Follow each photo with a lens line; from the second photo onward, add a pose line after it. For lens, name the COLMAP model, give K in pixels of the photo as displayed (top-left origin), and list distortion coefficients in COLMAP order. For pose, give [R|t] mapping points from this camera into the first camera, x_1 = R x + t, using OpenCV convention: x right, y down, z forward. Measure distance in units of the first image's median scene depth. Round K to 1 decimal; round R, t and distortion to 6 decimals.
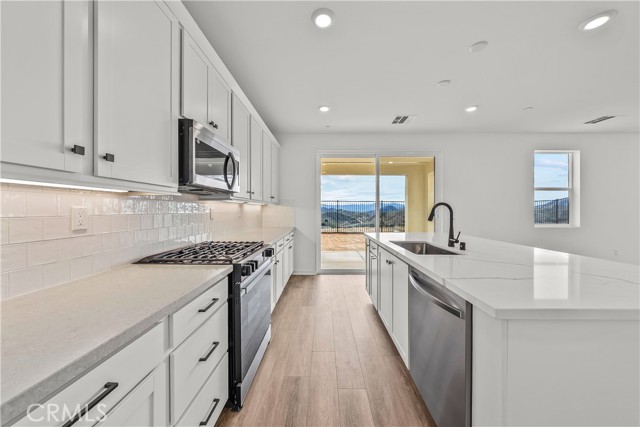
lens RADIAL K [[222.2, 0, 313.5], [0, 222.2, 212.5], [0, 0, 1]] dist [-0.002879, -0.000335]
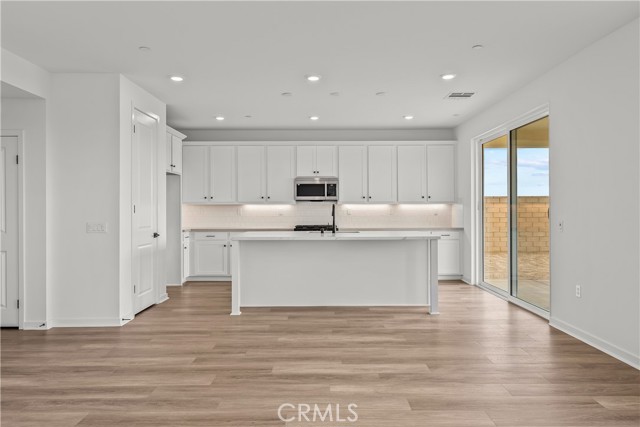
lens RADIAL K [[445.3, 0, 318.4], [0, 445.3, 209.8], [0, 0, 1]] dist [-0.000671, 0.001168]
pose [[0.007699, 0.000411, -0.999970, 2.241033], [-0.008364, 0.999965, 0.000347, -0.003845], [0.999935, 0.008361, 0.007702, 0.532532]]
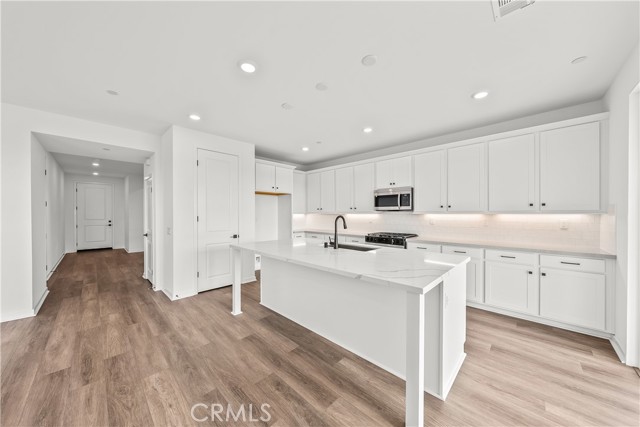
lens RADIAL K [[222.2, 0, 318.5], [0, 222.2, 215.6], [0, 0, 1]] dist [-0.002879, -0.000335]
pose [[-0.690317, 0.002521, -0.723502, 1.014231], [-0.010371, 0.999857, 0.013379, -0.037160], [0.723432, 0.016739, -0.690192, 1.124928]]
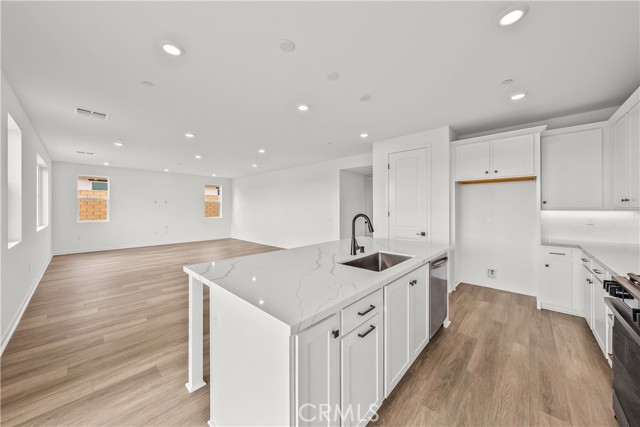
lens RADIAL K [[222.2, 0, 326.8], [0, 222.2, 210.2], [0, 0, 1]] dist [-0.002879, -0.000335]
pose [[-0.763838, -0.007240, 0.645367, 0.021300], [0.007826, 0.999760, 0.020478, -0.050042], [-0.645360, 0.020693, -0.763598, 1.155948]]
